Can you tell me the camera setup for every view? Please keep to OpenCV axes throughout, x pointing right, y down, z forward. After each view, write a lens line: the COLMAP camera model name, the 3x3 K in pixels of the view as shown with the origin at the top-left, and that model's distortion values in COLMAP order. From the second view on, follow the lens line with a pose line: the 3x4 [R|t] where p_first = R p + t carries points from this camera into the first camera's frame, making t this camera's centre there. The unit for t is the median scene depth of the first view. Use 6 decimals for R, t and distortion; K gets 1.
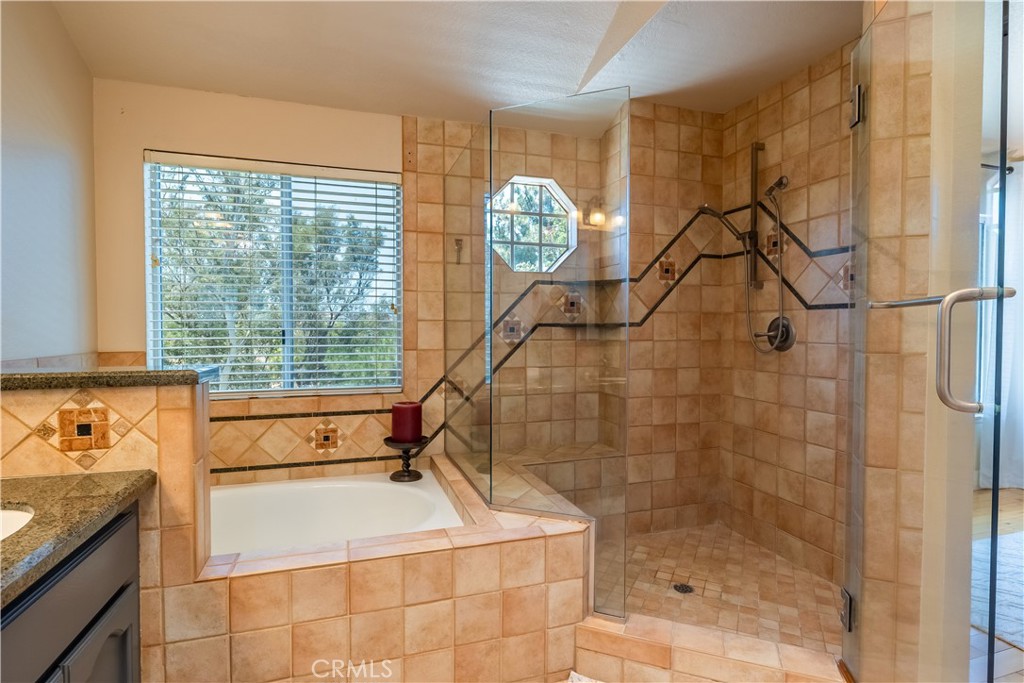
lens RADIAL K [[496.8, 0, 512.0], [0, 496.8, 341.5], [0, 0, 1]] dist [-0.003487, -0.000155]
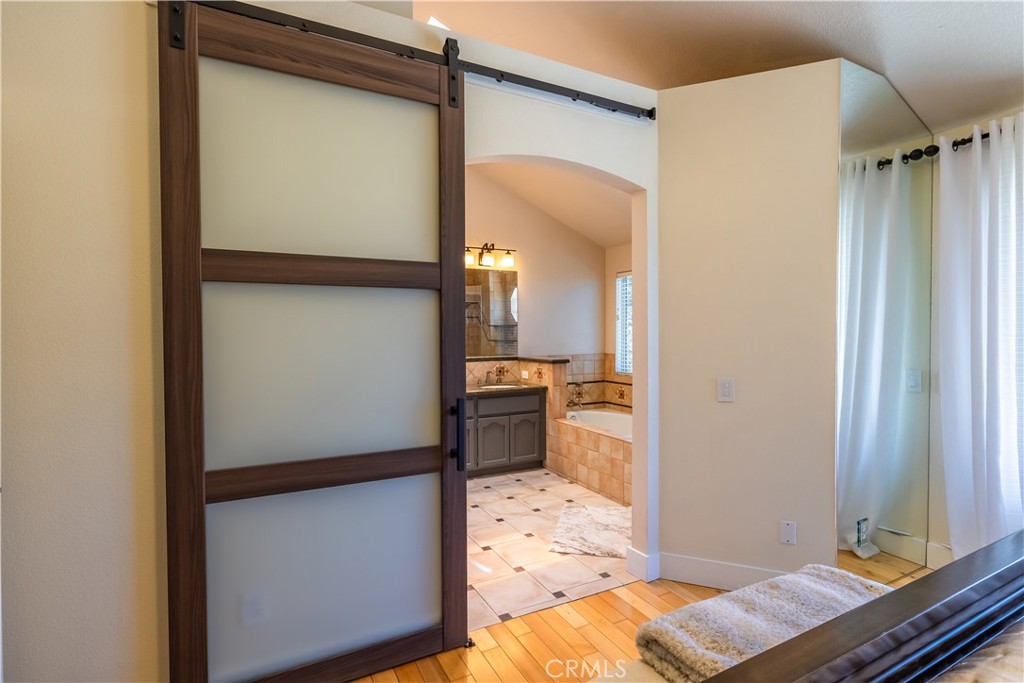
lens RADIAL K [[496.8, 0, 512.0], [0, 496.8, 341.5], [0, 0, 1]] dist [-0.003487, -0.000155]
pose [[0.164856, 0.015771, -0.986192, 2.253921], [-0.019078, 0.999736, 0.012798, -0.090203], [0.986133, 0.016705, 0.165114, 0.097642]]
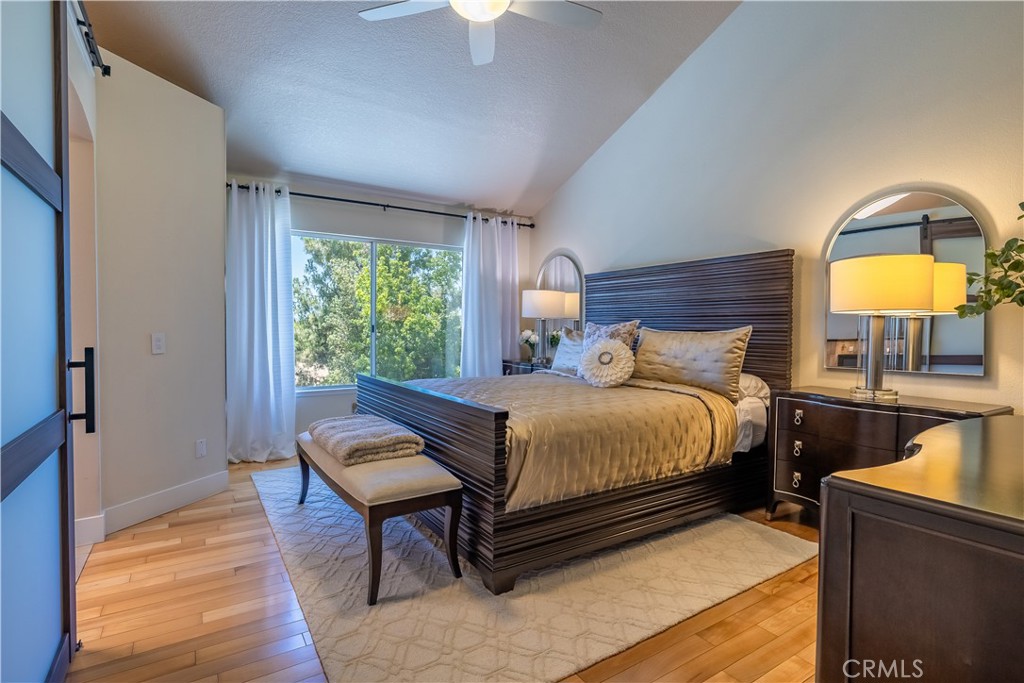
lens RADIAL K [[496.8, 0, 512.0], [0, 496.8, 341.5], [0, 0, 1]] dist [-0.003487, -0.000155]
pose [[0.968256, 0.001074, 0.249958, 1.628579], [-0.002117, 0.999990, 0.003901, 0.050633], [-0.249952, -0.004306, 0.968249, -1.059147]]
